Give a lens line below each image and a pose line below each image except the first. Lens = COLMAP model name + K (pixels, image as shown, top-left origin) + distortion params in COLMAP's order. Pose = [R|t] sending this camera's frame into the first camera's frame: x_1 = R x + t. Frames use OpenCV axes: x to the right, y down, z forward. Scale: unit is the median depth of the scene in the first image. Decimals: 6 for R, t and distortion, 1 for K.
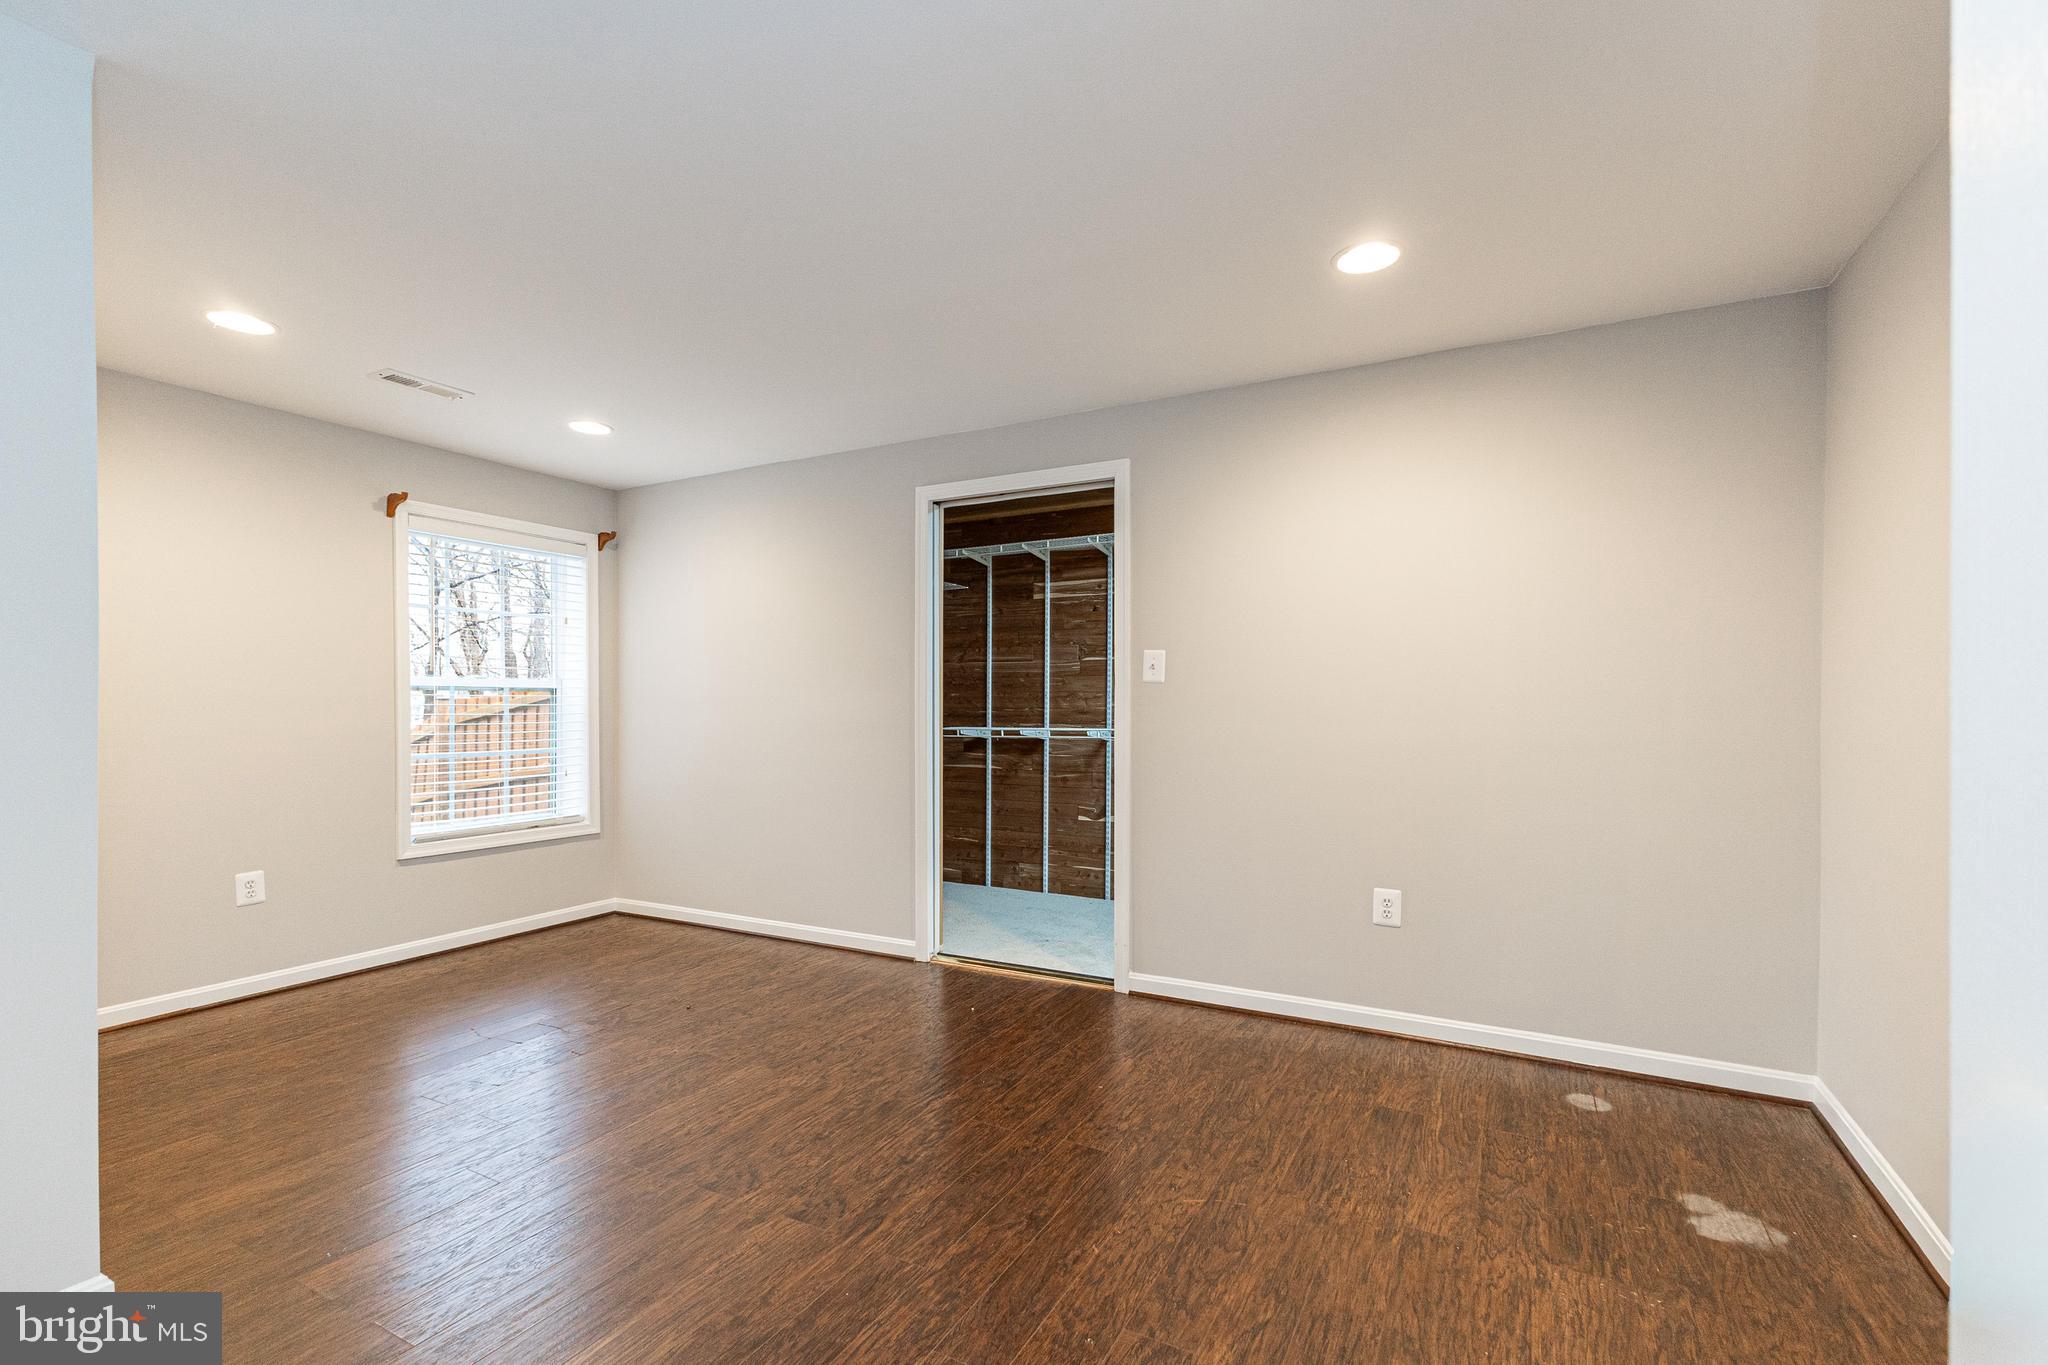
lens RADIAL K [[912.9, 0, 1025.4], [0, 912.9, 697.6], [0, 0, 1]] dist [0.002517, -0.001236]
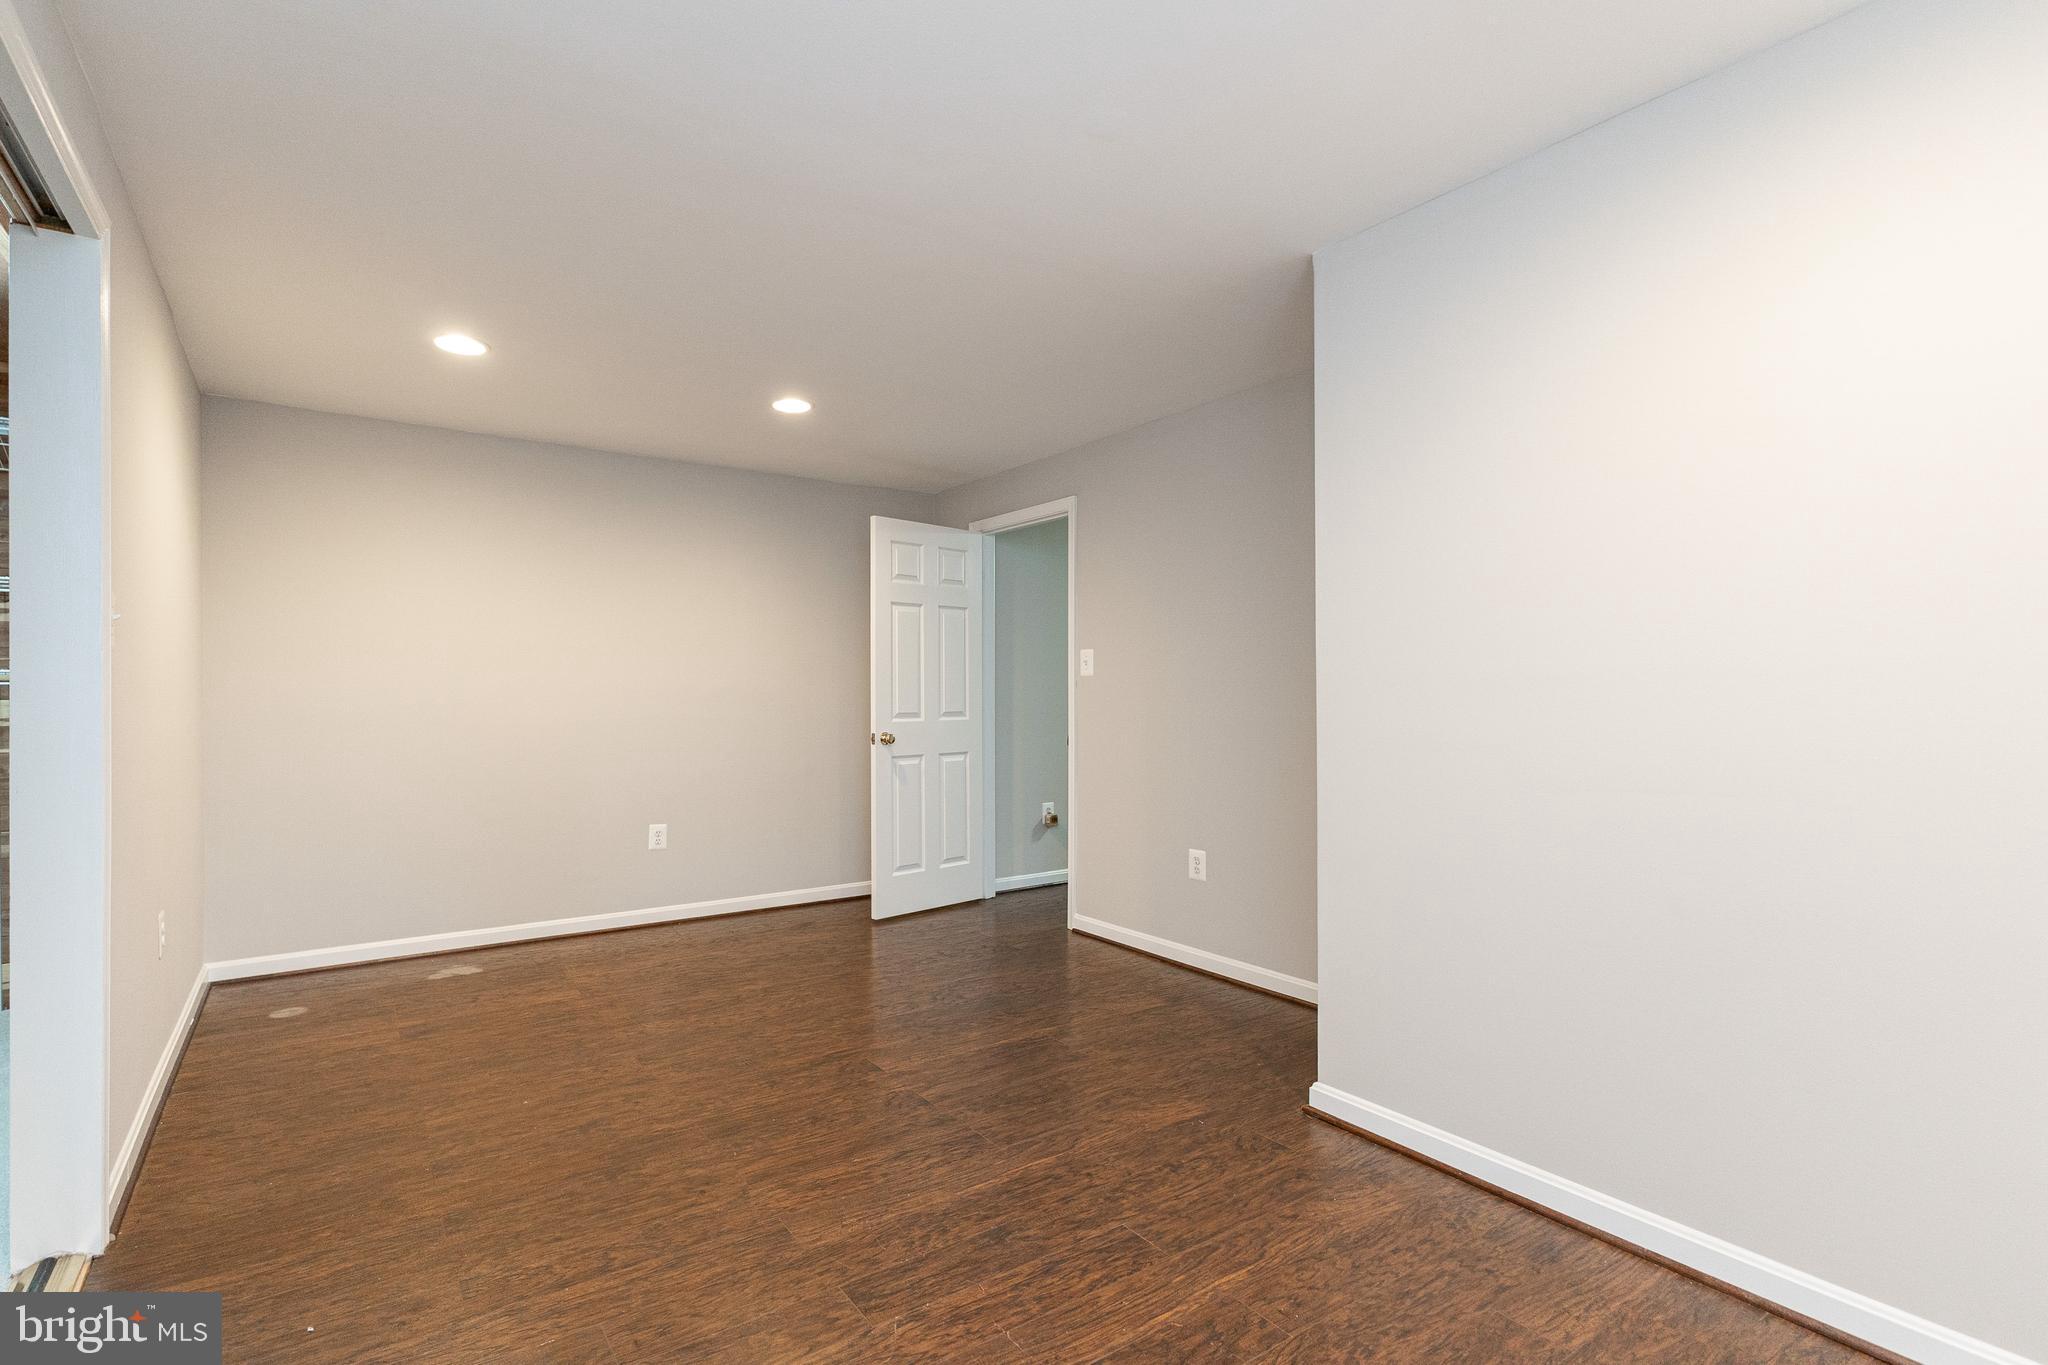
lens RADIAL K [[912.9, 0, 1019.1], [0, 912.9, 683.0], [0, 0, 1]] dist [0.002517, -0.001236]
pose [[-0.921041, 0.005218, 0.389432, -0.901070], [-0.003968, 0.999733, -0.022778, 0.019276], [-0.389446, -0.022525, -0.920774, 2.010841]]
